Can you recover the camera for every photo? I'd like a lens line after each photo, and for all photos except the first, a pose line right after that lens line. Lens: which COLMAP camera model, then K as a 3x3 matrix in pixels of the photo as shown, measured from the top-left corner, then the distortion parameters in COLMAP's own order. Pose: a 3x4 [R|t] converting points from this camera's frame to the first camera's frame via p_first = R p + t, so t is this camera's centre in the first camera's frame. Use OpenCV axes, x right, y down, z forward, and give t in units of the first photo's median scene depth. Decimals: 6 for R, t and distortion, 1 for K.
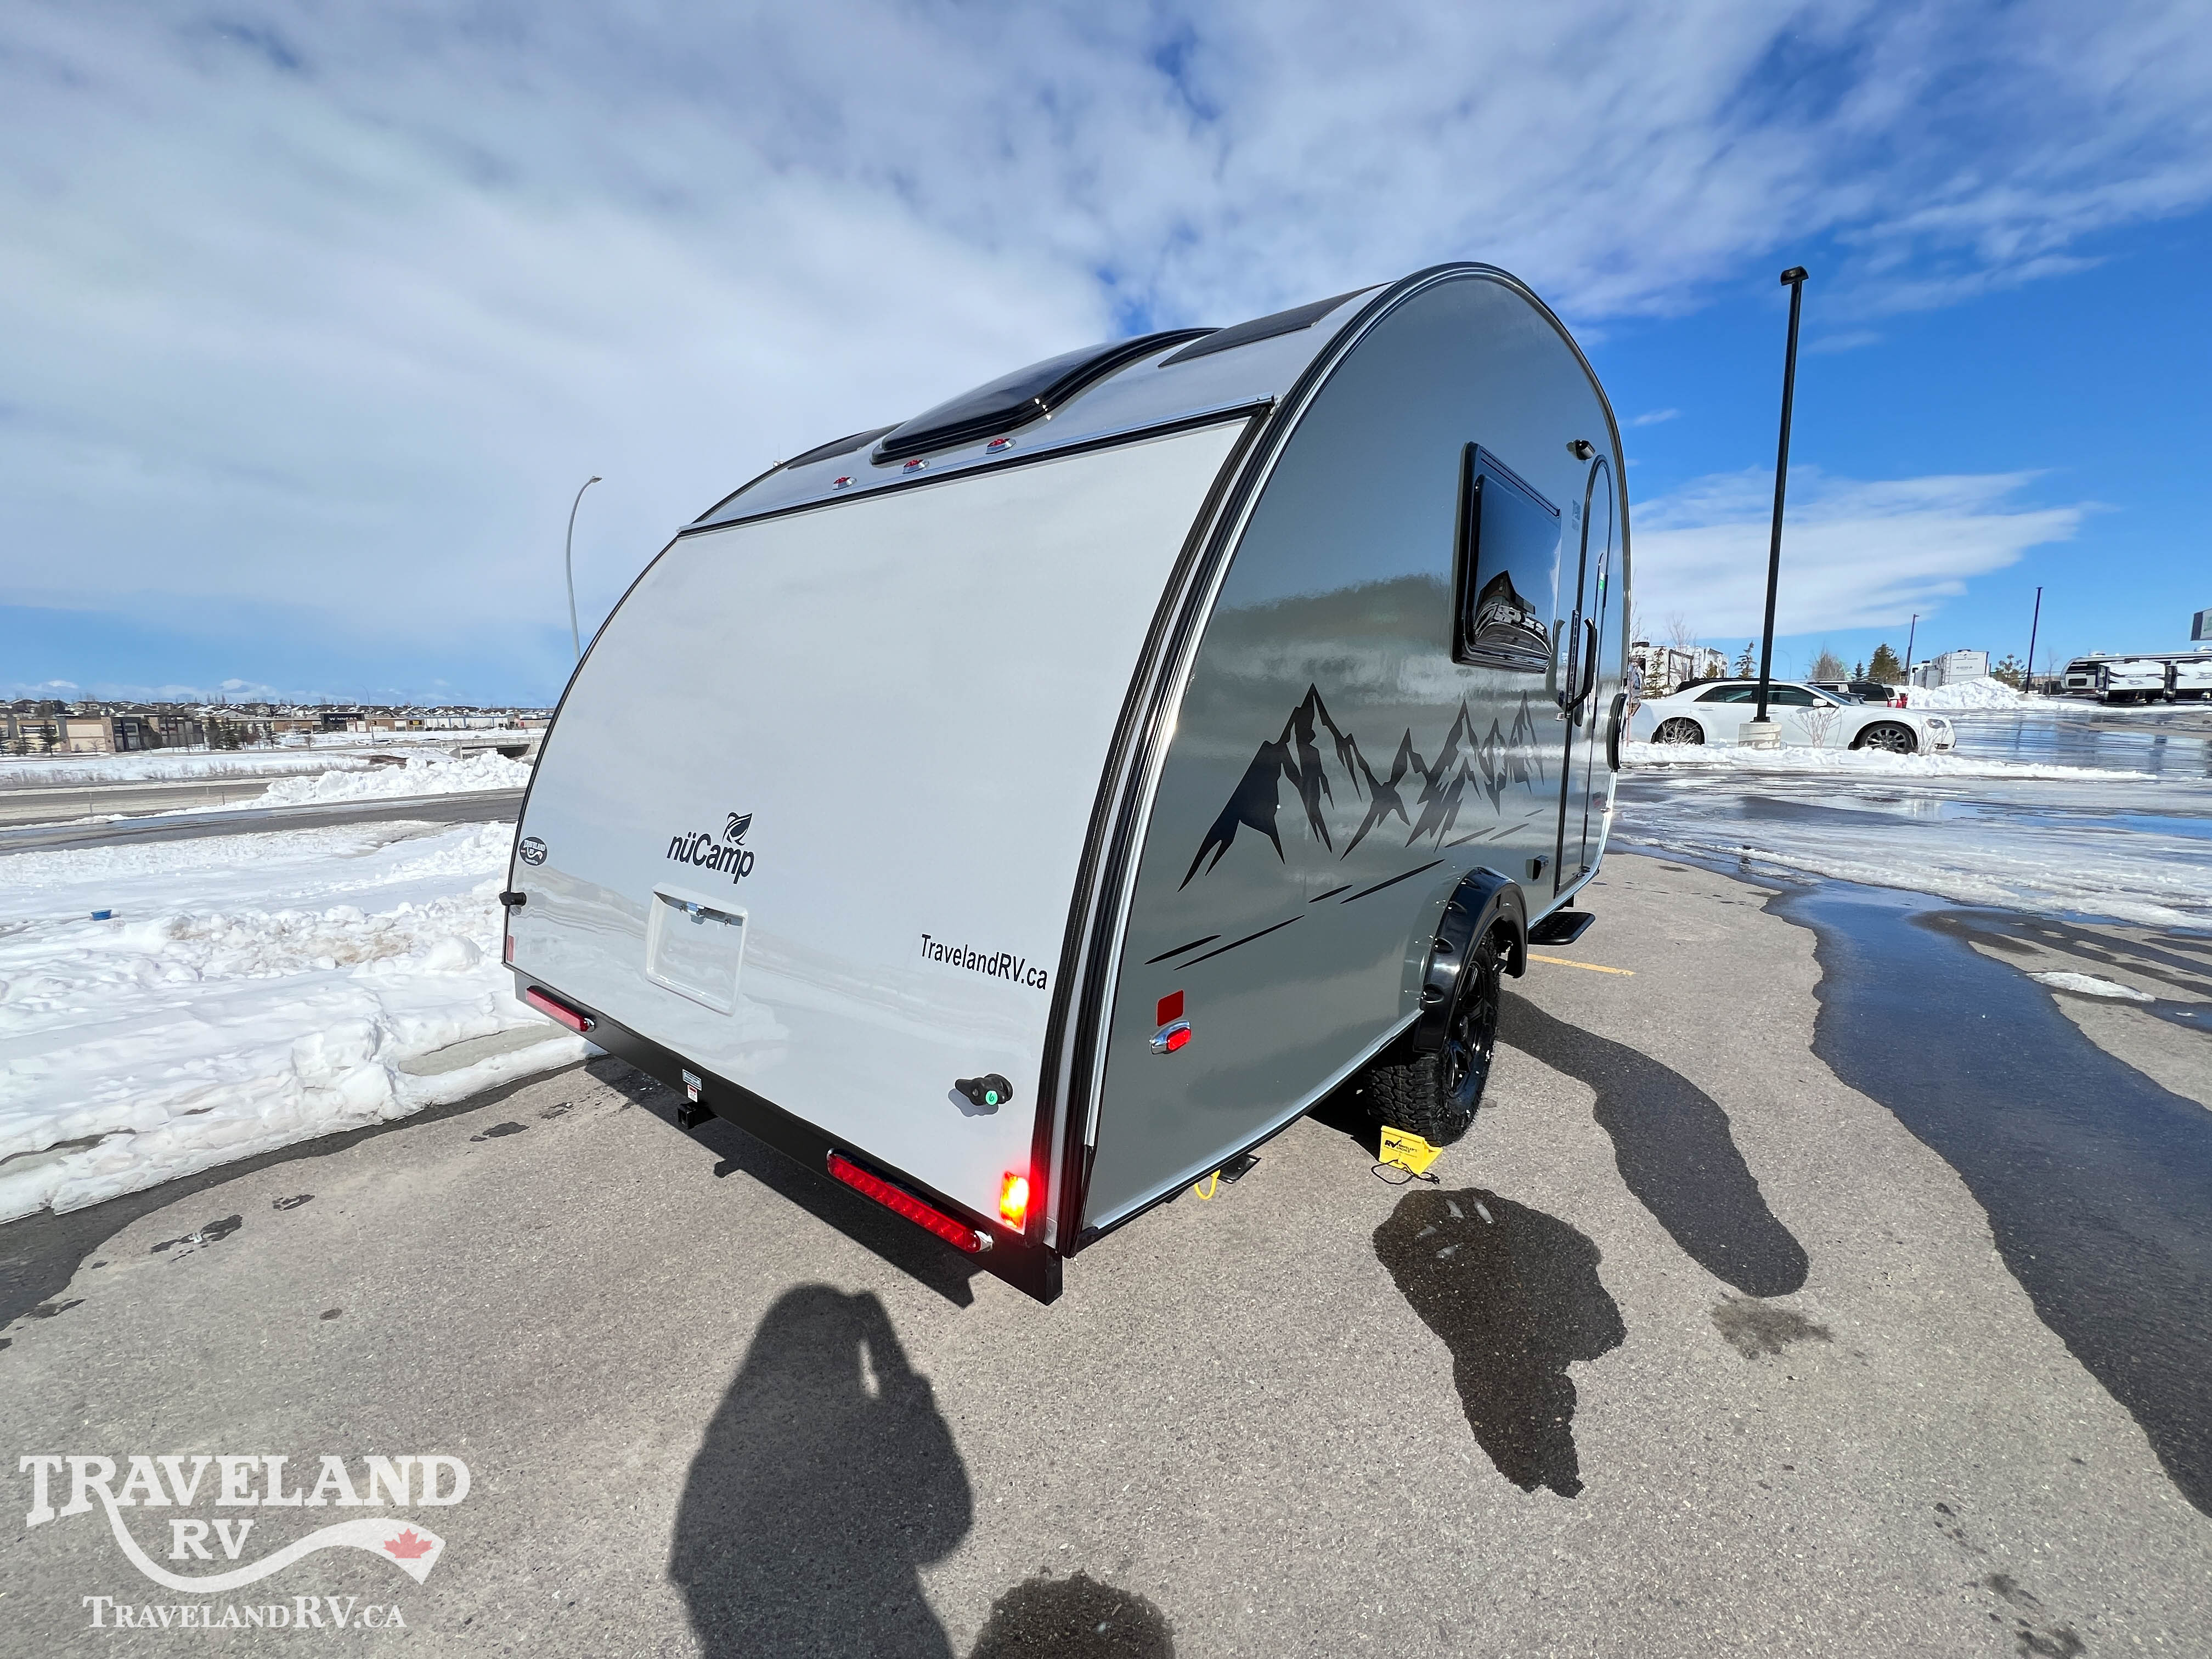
lens RADIAL K [[878.9, 0, 1102.2], [0, 878.9, 826.8], [0, 0, 1]] dist [-0.000533, 0.000170]
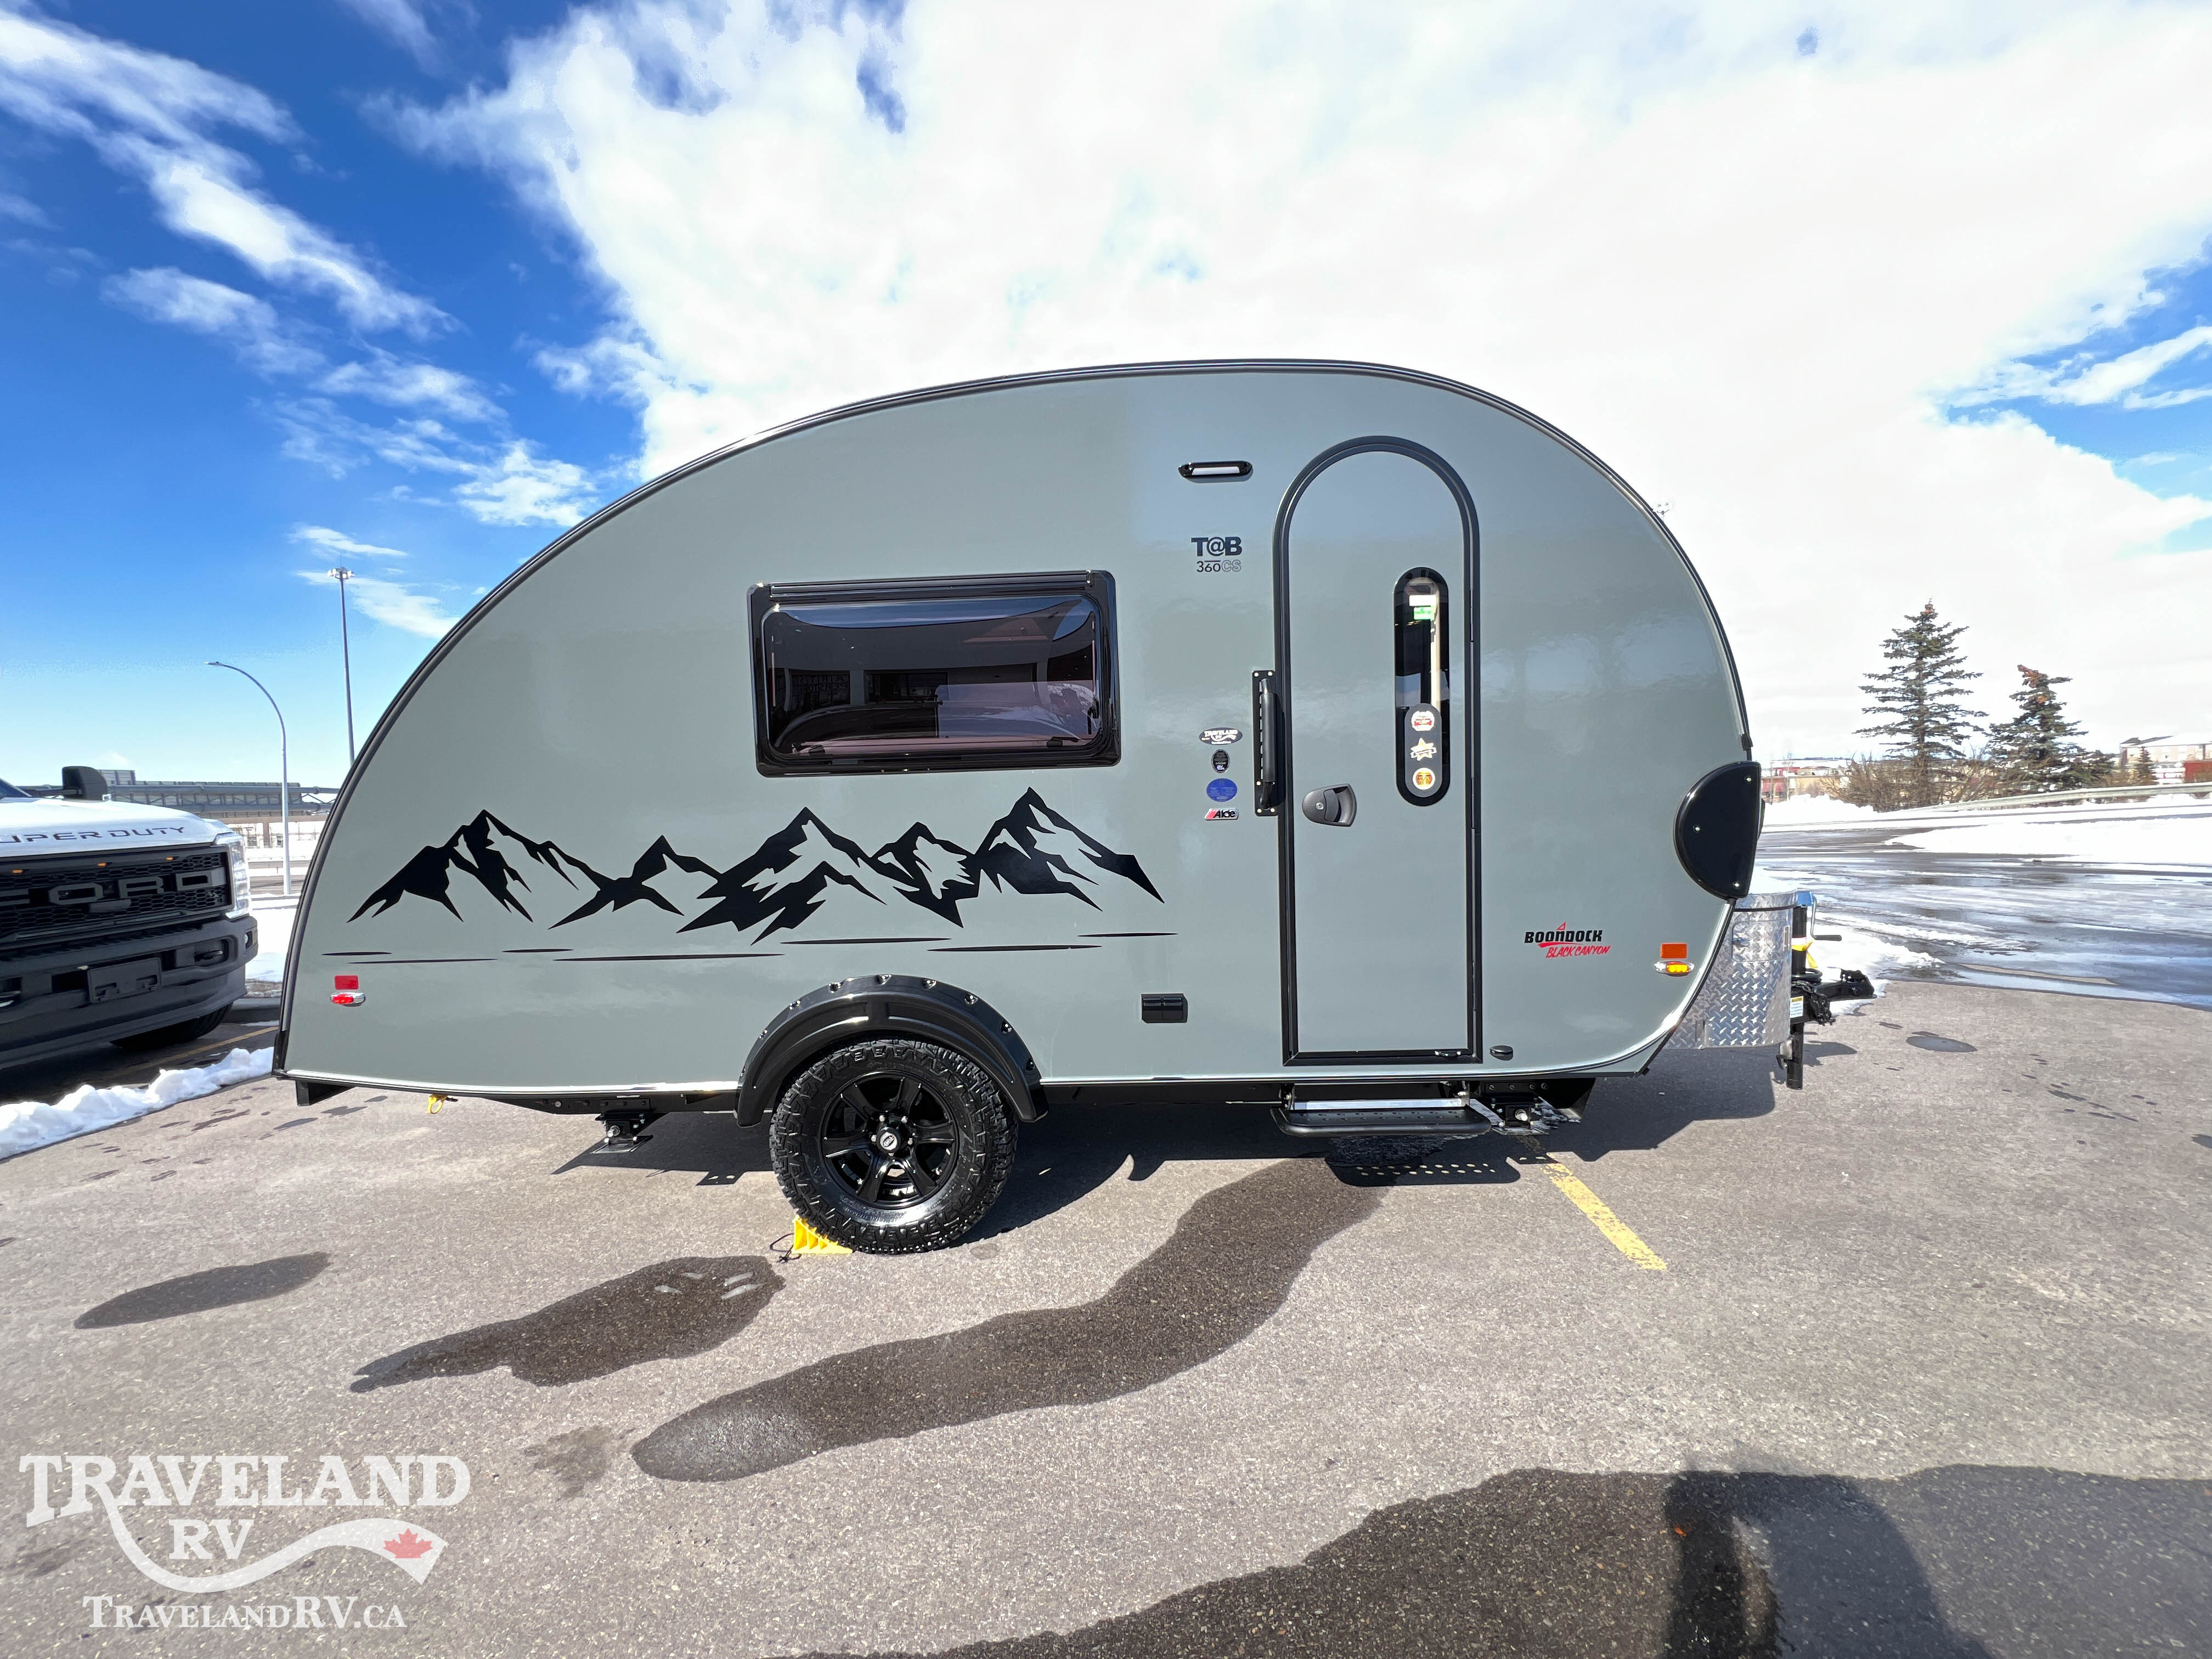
lens RADIAL K [[878.9, 0, 1102.2], [0, 878.9, 826.8], [0, 0, 1]] dist [-0.000533, 0.000170]
pose [[0.591842, 0.020588, -0.805791, 1.713568], [-0.077357, 0.996510, -0.031356, -0.133187], [0.802333, 0.080891, 0.591370, 0.761244]]
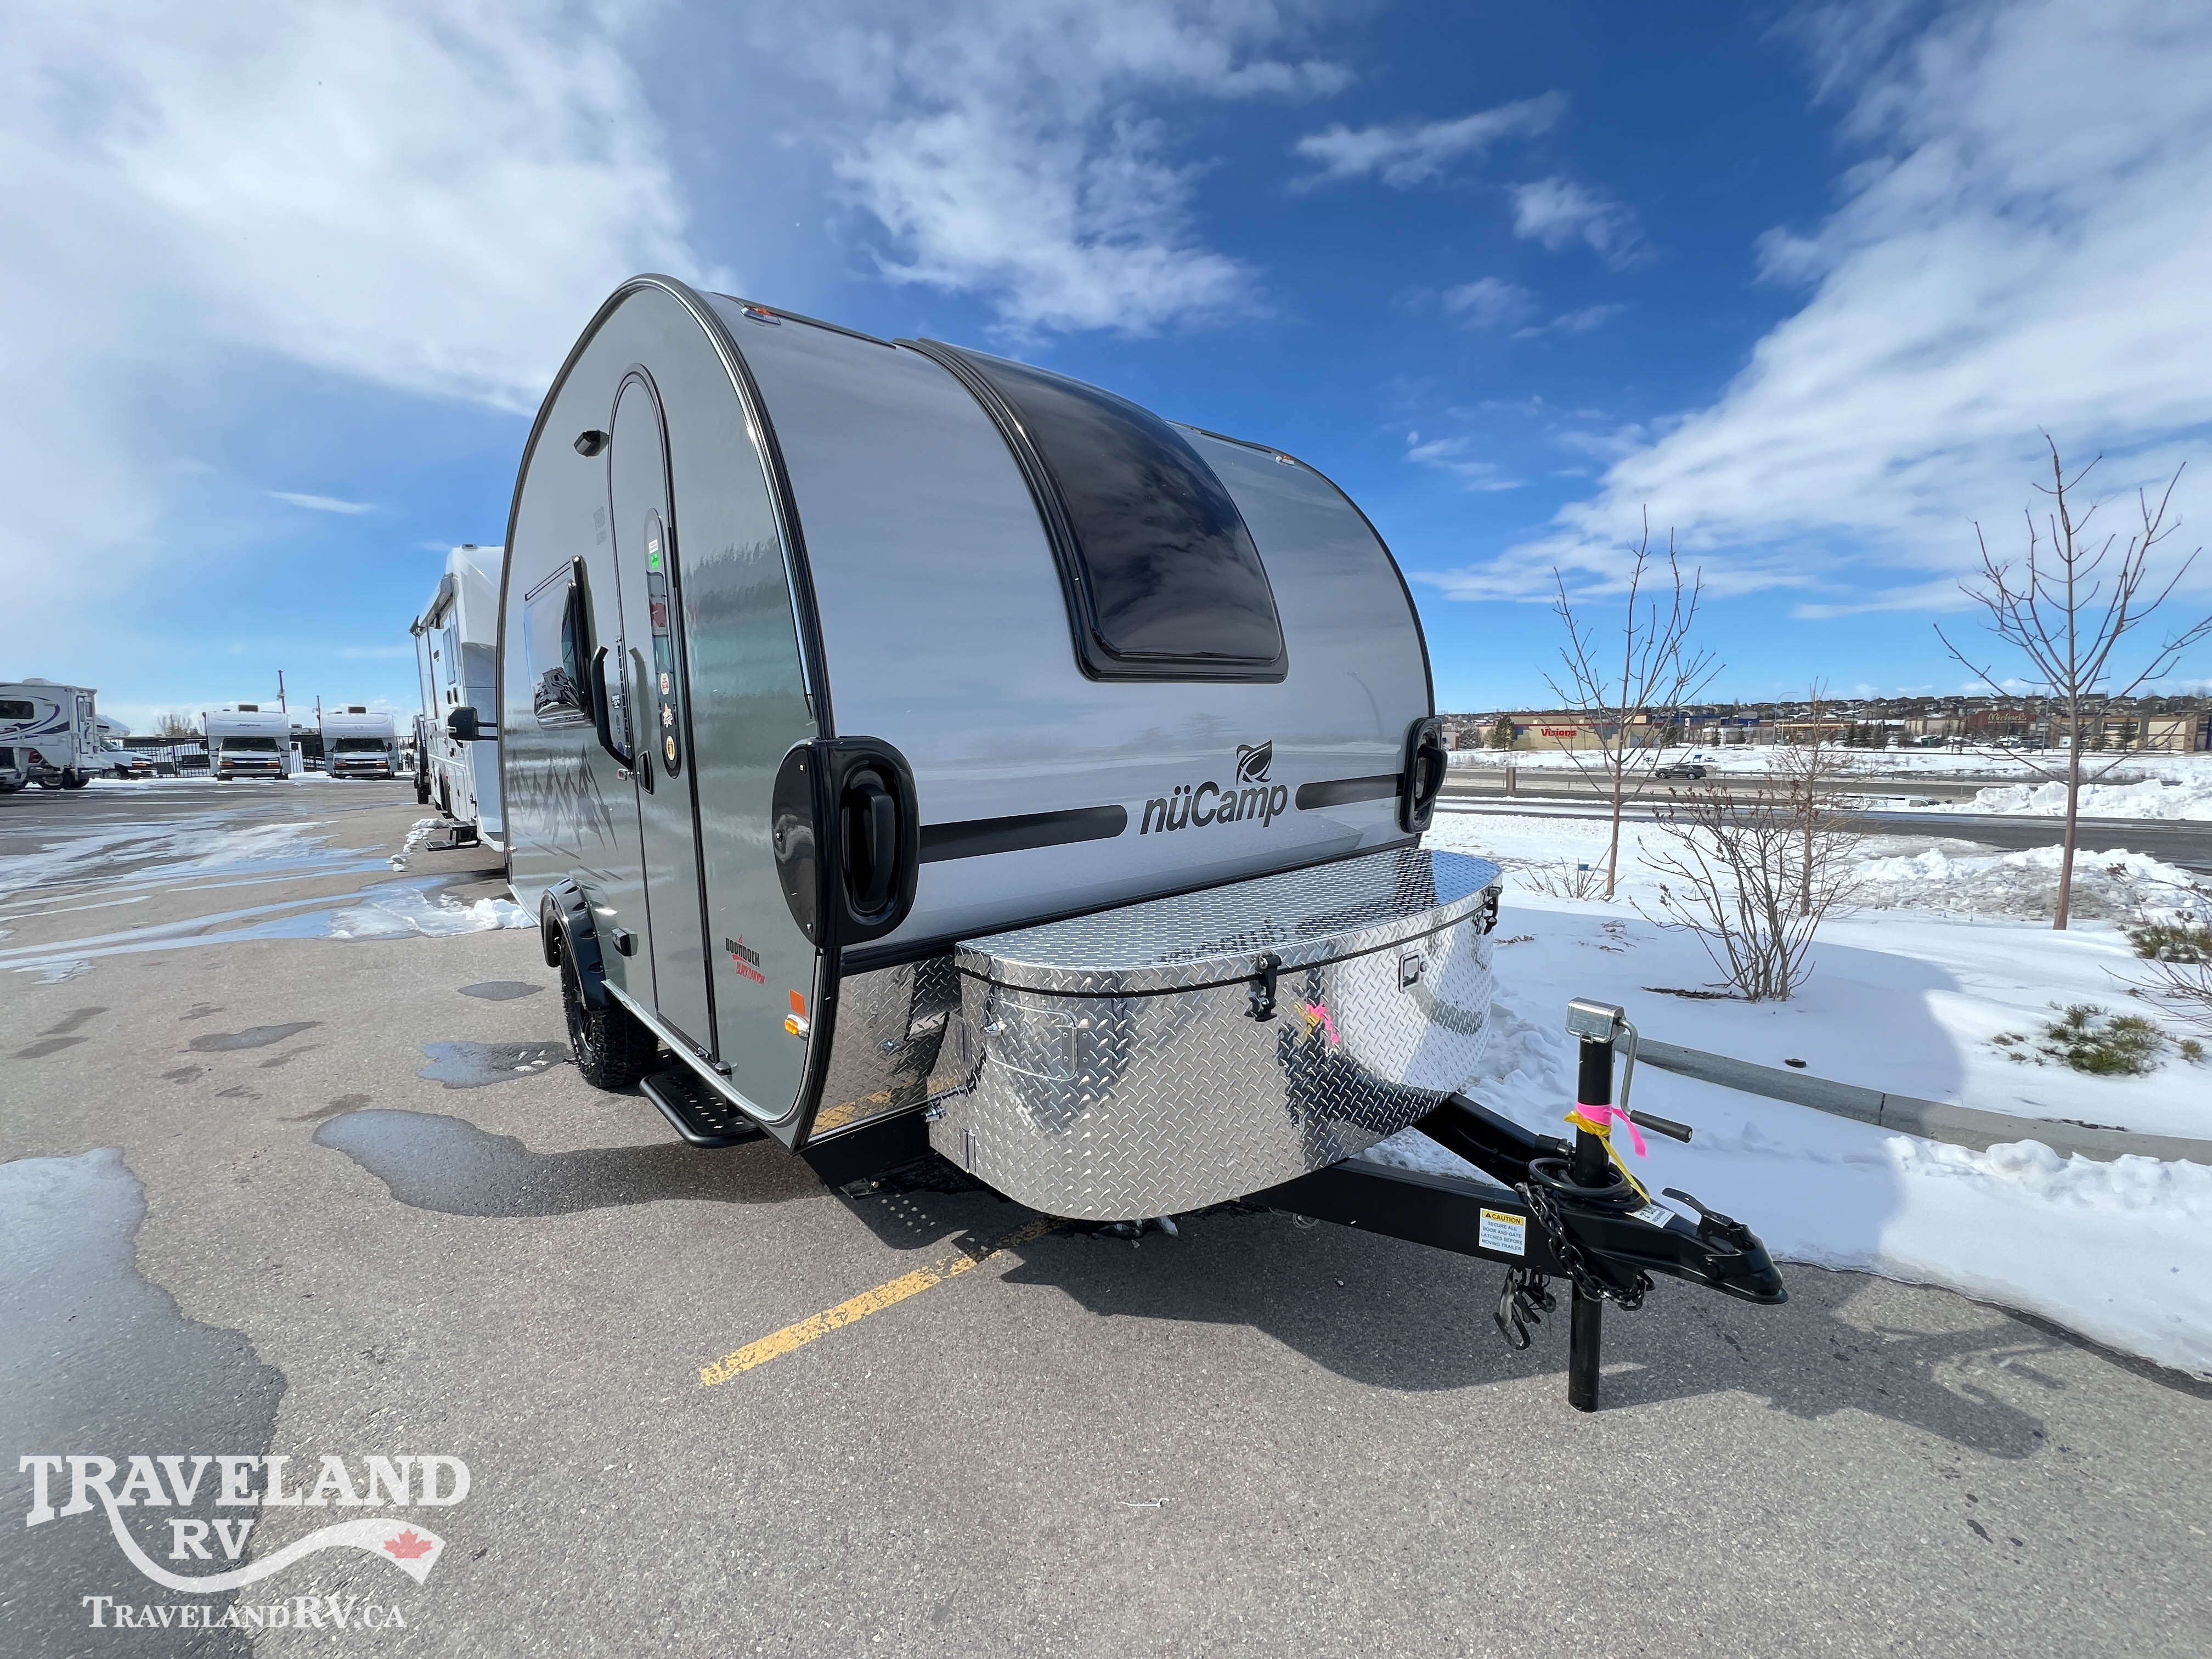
lens RADIAL K [[878.9, 0, 1102.2], [0, 878.9, 826.8], [0, 0, 1]] dist [-0.000533, 0.000170]
pose [[-0.187021, 0.116426, -0.975432, 1.967692], [-0.111989, 0.983952, 0.138915, -0.379992], [0.975952, 0.135218, -0.170981, 2.520358]]
